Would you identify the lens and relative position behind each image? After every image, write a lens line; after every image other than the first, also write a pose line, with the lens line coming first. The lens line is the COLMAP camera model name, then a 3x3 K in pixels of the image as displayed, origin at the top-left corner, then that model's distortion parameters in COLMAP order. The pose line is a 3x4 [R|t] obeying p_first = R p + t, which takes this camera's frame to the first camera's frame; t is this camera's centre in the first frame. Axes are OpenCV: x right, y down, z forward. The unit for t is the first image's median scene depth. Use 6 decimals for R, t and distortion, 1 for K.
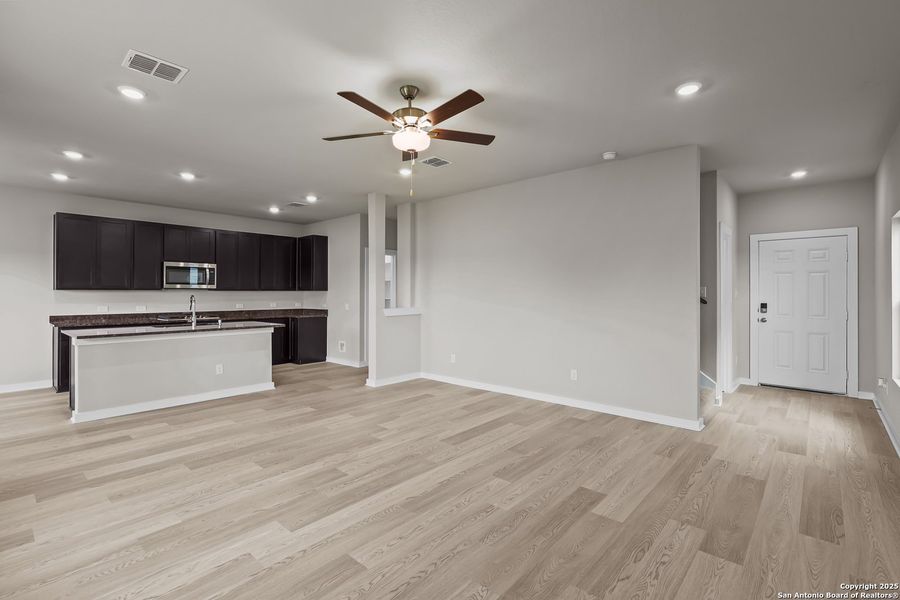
lens RADIAL K [[416.5, 0, 450.6], [0, 416.5, 292.9], [0, 0, 1]] dist [-0.002285, 0.000105]
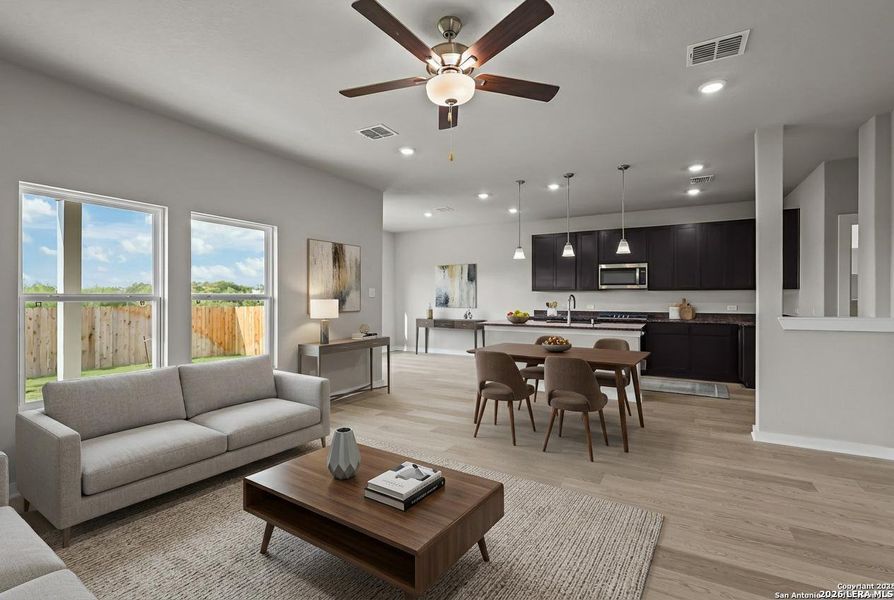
lens RADIAL K [[425.5, 0, 460.5], [0, 425.5, 294.6], [0, 0, 1]] dist [0.003461, 0.000395]
pose [[0.215190, -0.000689, -0.976572, 0.307874], [0.001839, 0.999998, -0.000300, 0.003370], [0.976570, -0.001731, 0.215191, 0.372824]]
